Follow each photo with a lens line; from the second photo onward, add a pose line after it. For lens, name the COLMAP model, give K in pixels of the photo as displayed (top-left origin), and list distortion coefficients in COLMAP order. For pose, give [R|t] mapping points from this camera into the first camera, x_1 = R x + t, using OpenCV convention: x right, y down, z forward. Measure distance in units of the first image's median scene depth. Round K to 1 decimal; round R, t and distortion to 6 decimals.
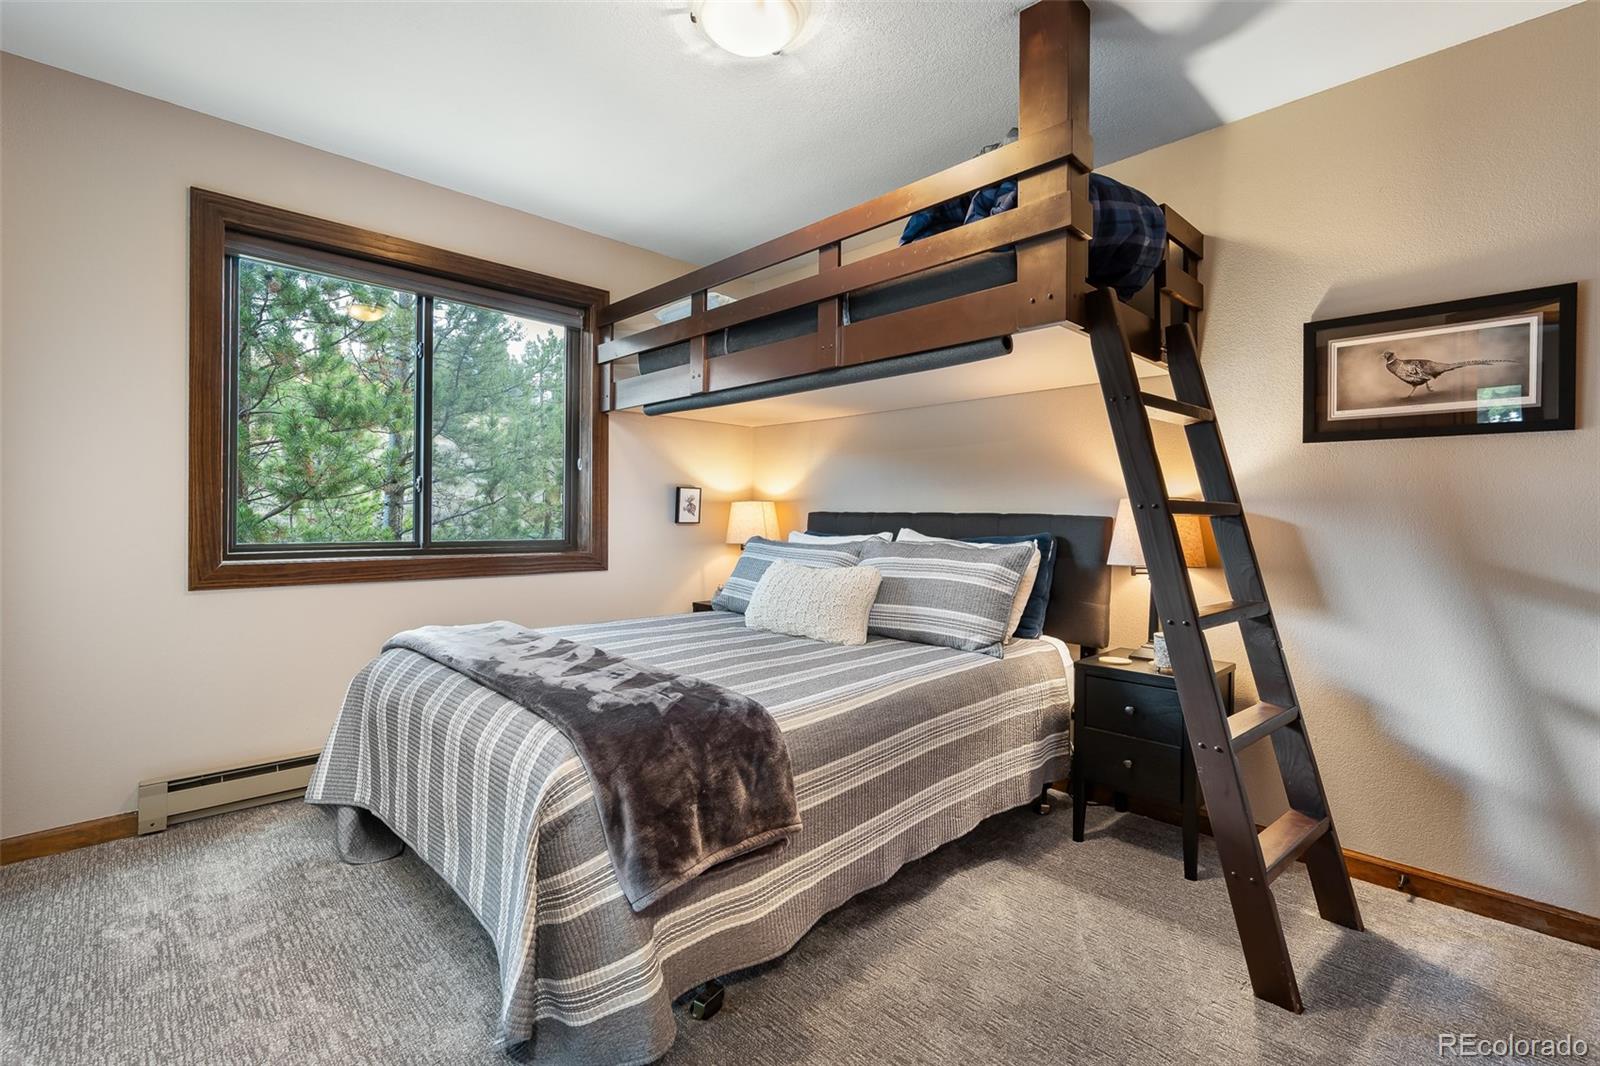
lens RADIAL K [[729.5, 0, 798.8], [0, 729.5, 519.7], [0, 0, 1]] dist [-0.006057, -0.000058]
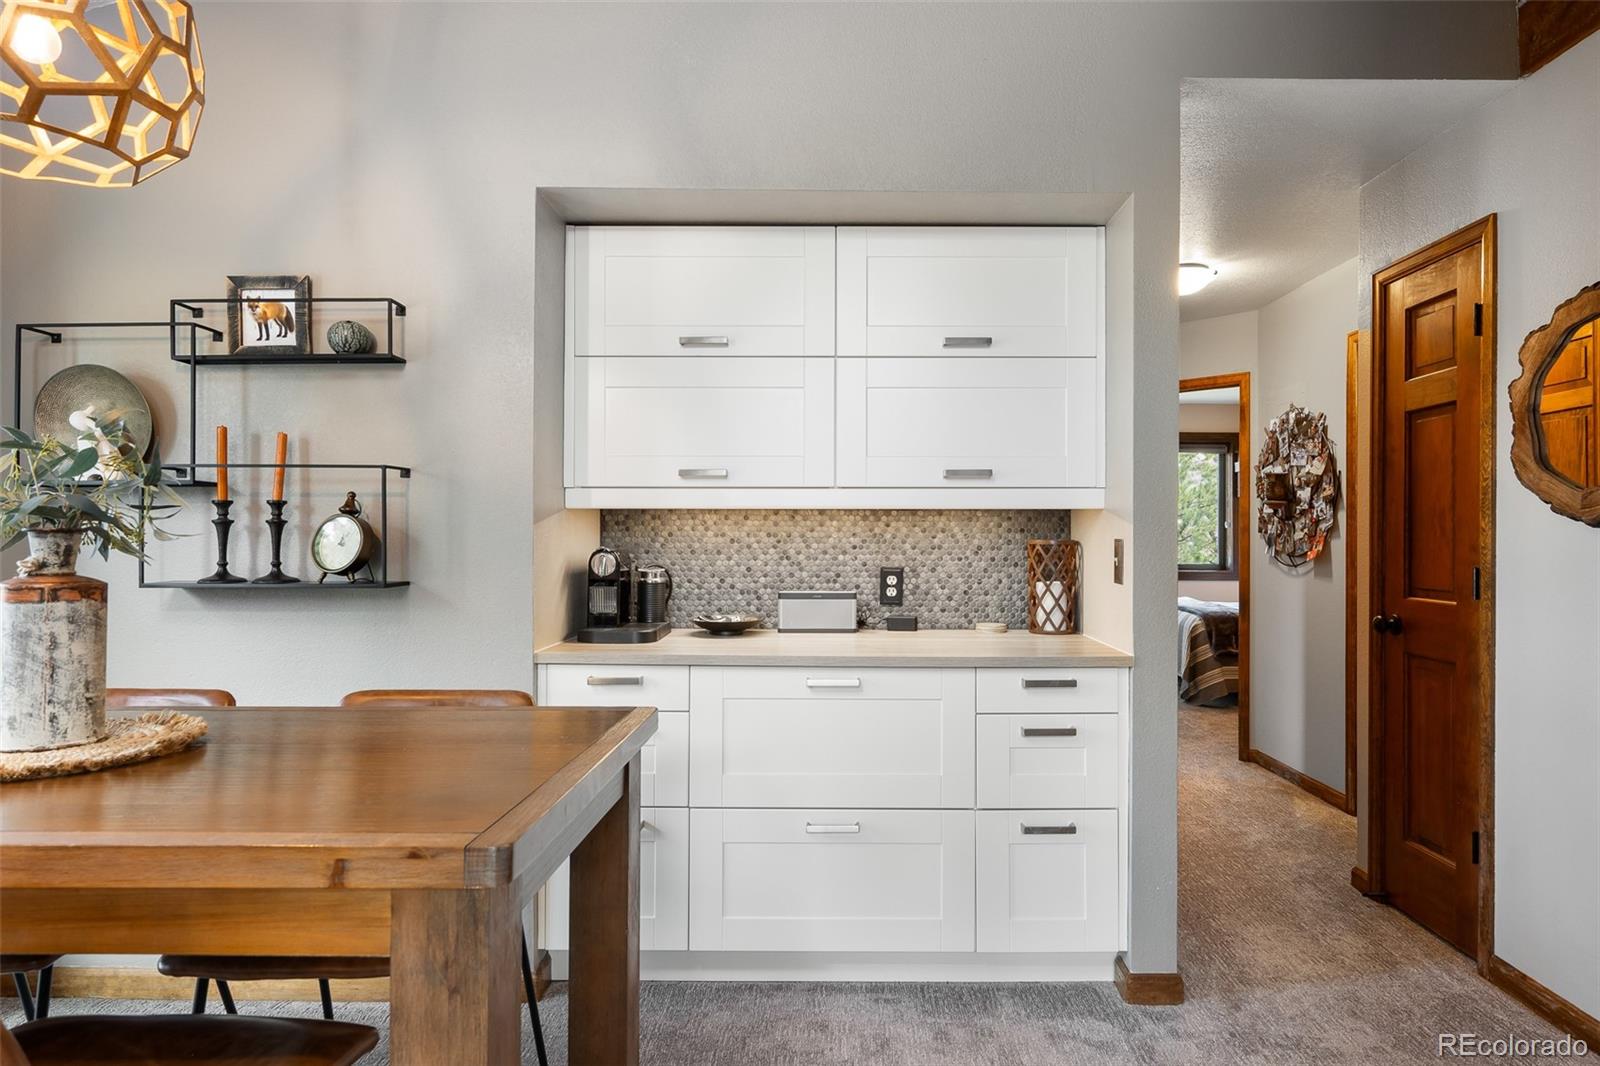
lens RADIAL K [[908.0, 0, 844.7], [0, 908.0, 534.4], [0, 0, 1]] dist [-0.001524, -0.000337]
pose [[0.719973, -0.011502, -0.693906, 0.852161], [0.007787, 0.999934, -0.008496, -0.047496], [0.693958, 0.000714, 0.720015, -1.909551]]
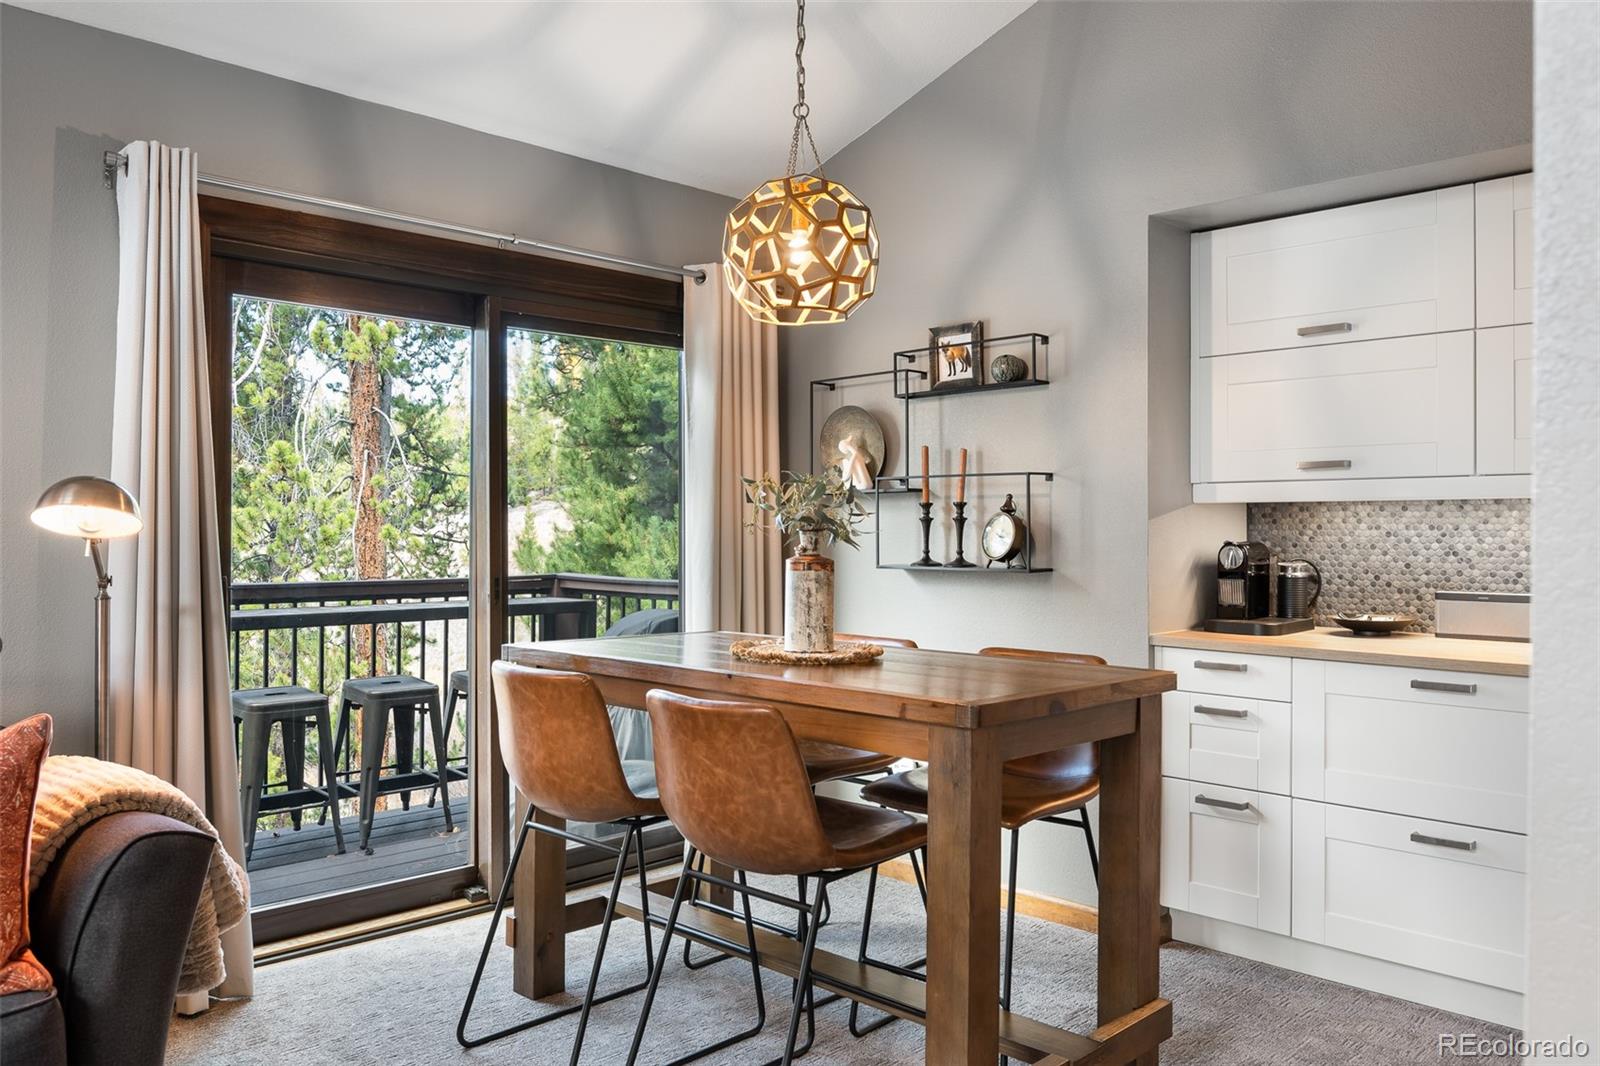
lens RADIAL K [[1208.0, 0, 797.7], [0, 1208.0, 533.1], [0, 0, 1]] dist [-0.003660, 0.002831]
pose [[0.023690, -0.004009, -0.999711, 1.314528], [0.005241, 0.999979, -0.003886, -0.049507], [0.999706, -0.005147, 0.023711, -1.893277]]
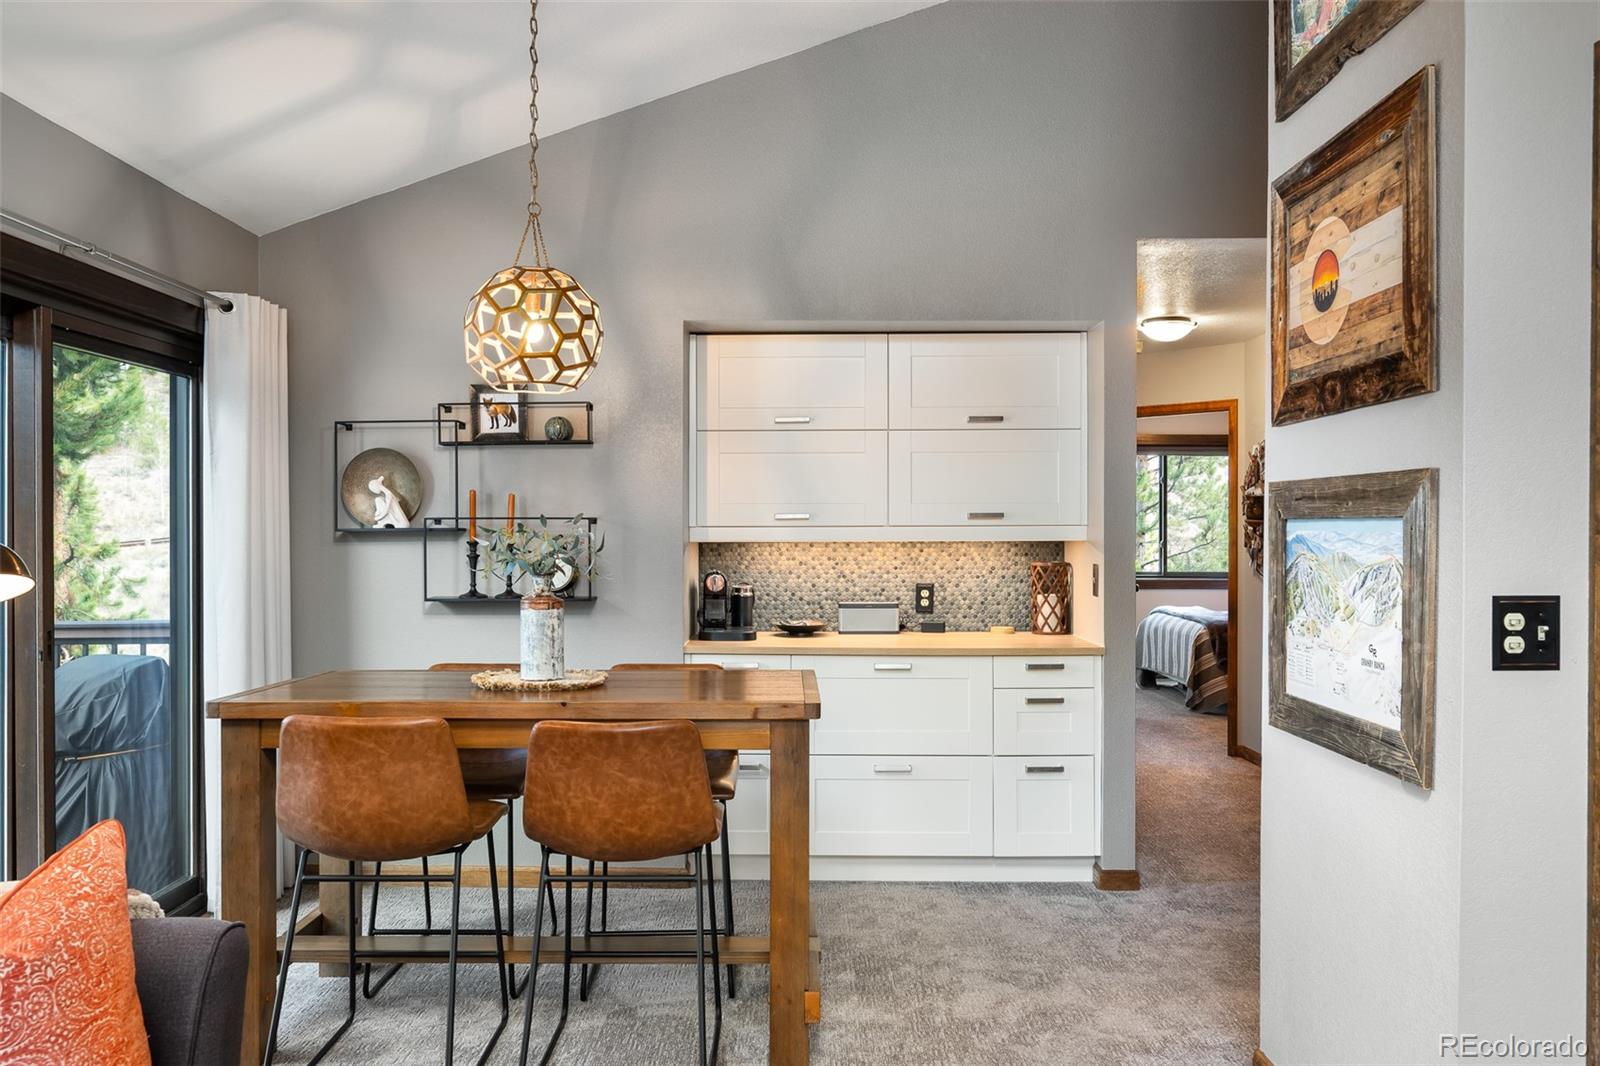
lens RADIAL K [[1150.9, 0, 789.5], [0, 1150.9, 539.5], [0, 0, 1]] dist [-0.002205, 0.002389]
pose [[0.710165, -0.008602, -0.703983, 1.253349], [0.011918, 0.999929, -0.000195, -0.088325], [0.703935, -0.008251, 0.710217, -2.514913]]
